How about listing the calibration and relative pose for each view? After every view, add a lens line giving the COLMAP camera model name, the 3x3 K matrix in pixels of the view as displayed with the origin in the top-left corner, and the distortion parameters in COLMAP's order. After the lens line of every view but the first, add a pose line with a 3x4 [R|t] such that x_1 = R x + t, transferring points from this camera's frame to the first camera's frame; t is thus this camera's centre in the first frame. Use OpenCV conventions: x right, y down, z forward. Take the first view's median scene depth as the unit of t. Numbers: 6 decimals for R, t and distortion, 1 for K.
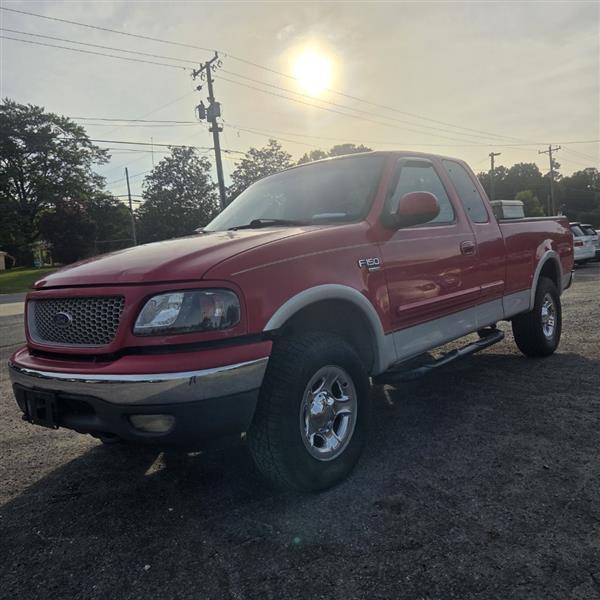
lens RADIAL K [[544.8, 0, 308.3], [0, 544.8, 308.9], [0, 0, 1]] dist [0.079568, -0.072045]
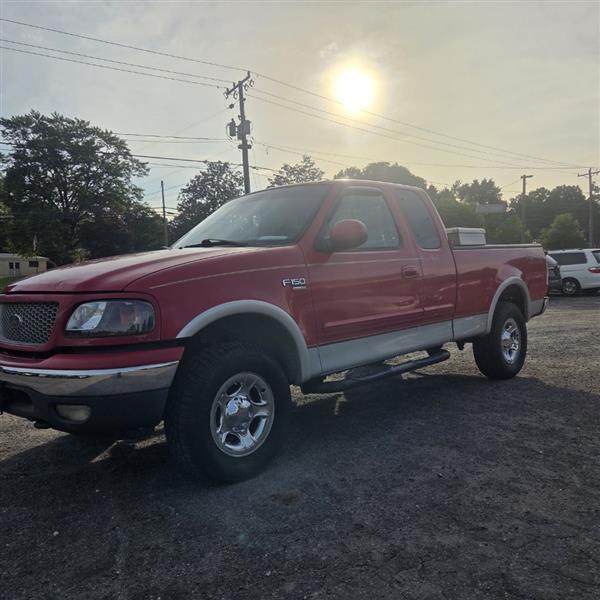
lens RADIAL K [[544.8, 0, 298.7], [0, 544.8, 313.3], [0, 0, 1]] dist [0.076972, -0.063456]
pose [[0.996520, 0.043011, -0.071402, 0.129219], [-0.044440, 0.998840, -0.018546, -0.000849], [0.070522, 0.021655, 0.997275, -0.067276]]
